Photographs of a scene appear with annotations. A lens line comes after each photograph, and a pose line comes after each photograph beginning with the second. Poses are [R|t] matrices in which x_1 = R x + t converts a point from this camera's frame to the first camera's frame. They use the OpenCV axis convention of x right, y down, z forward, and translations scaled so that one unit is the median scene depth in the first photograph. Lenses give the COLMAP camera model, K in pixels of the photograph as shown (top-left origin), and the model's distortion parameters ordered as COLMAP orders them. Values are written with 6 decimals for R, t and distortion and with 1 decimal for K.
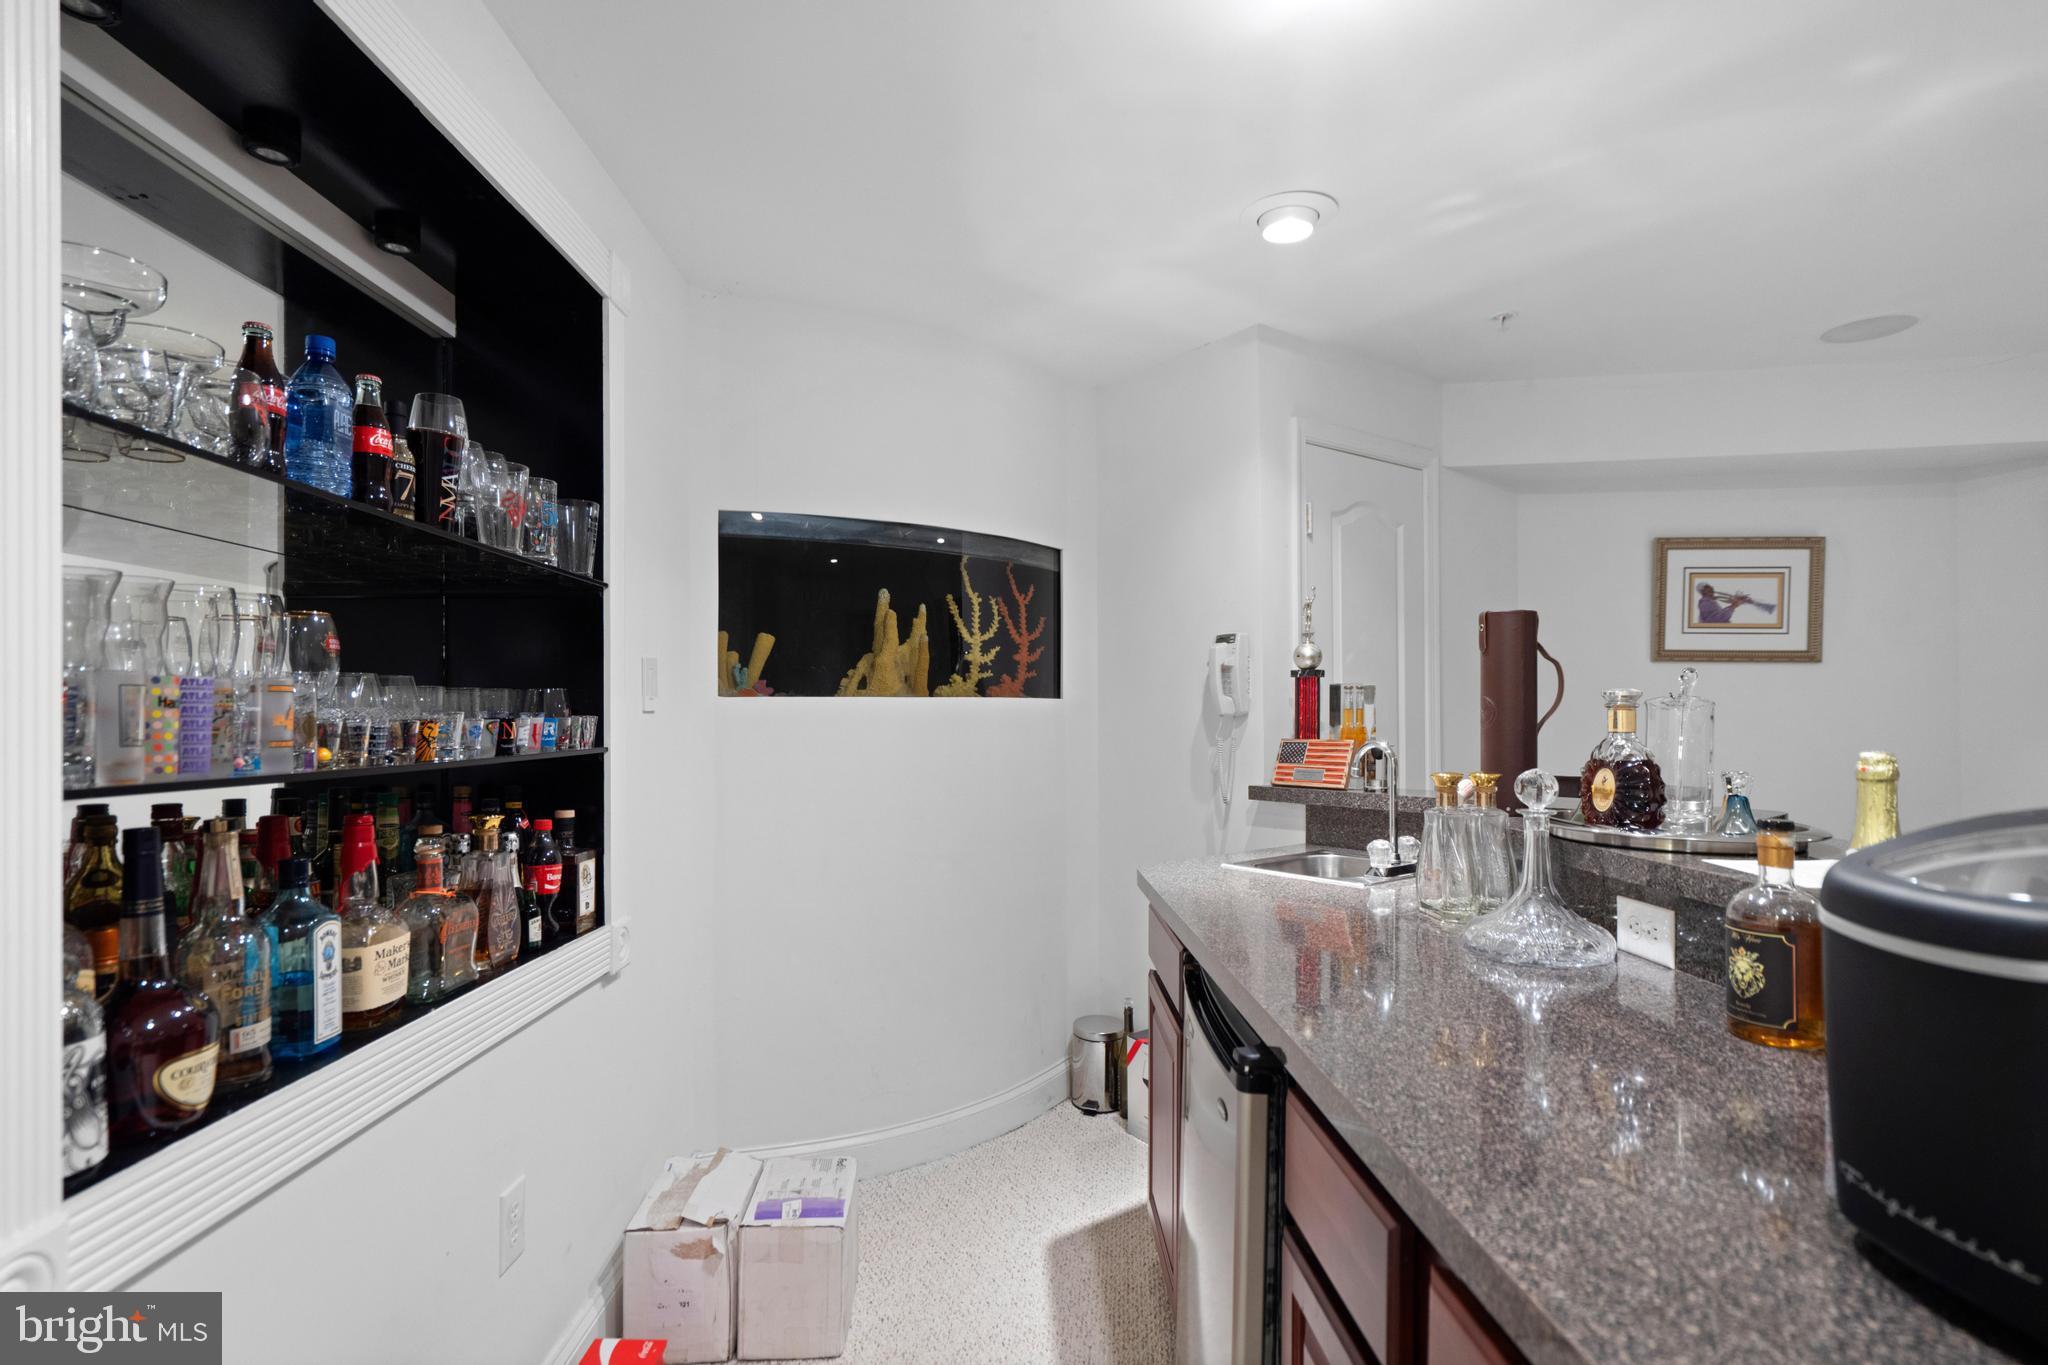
lens RADIAL K [[994.3, 0, 1030.8], [0, 994.3, 706.3], [0, 0, 1]] dist [-0.000671, -0.000239]
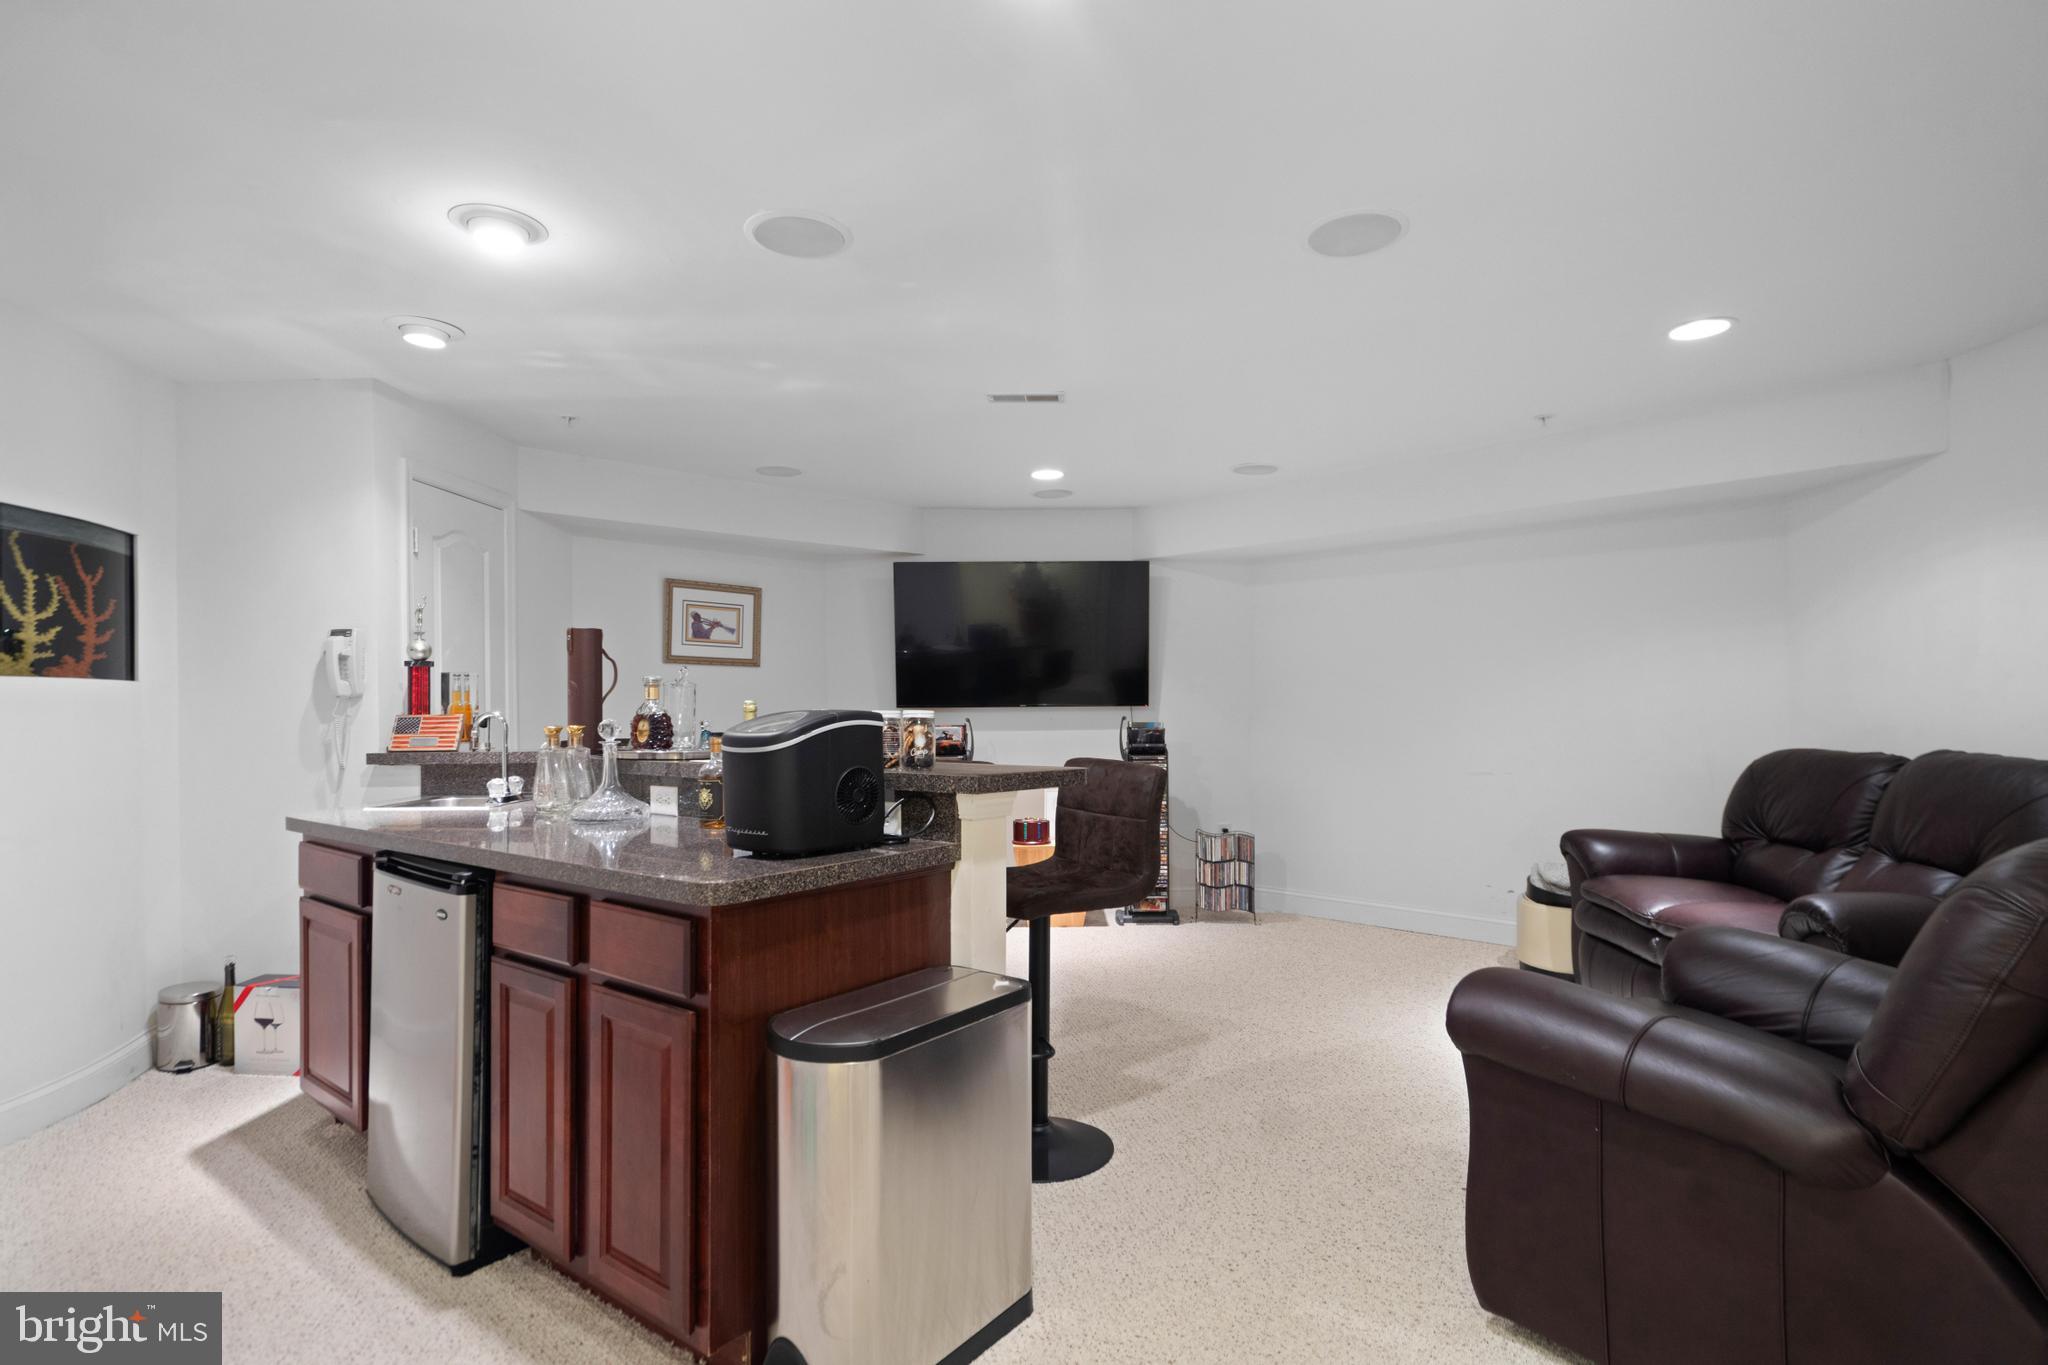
lens RADIAL K [[926.3, 0, 1023.9], [0, 926.3, 697.0], [0, 0, 1]] dist [0.000316, 0.000257]
pose [[0.595532, 0.001371, 0.803331, -0.213187], [0.003168, 0.999987, -0.004054, 0.017052], [-0.803326, 0.004959, 0.595519, -0.328660]]
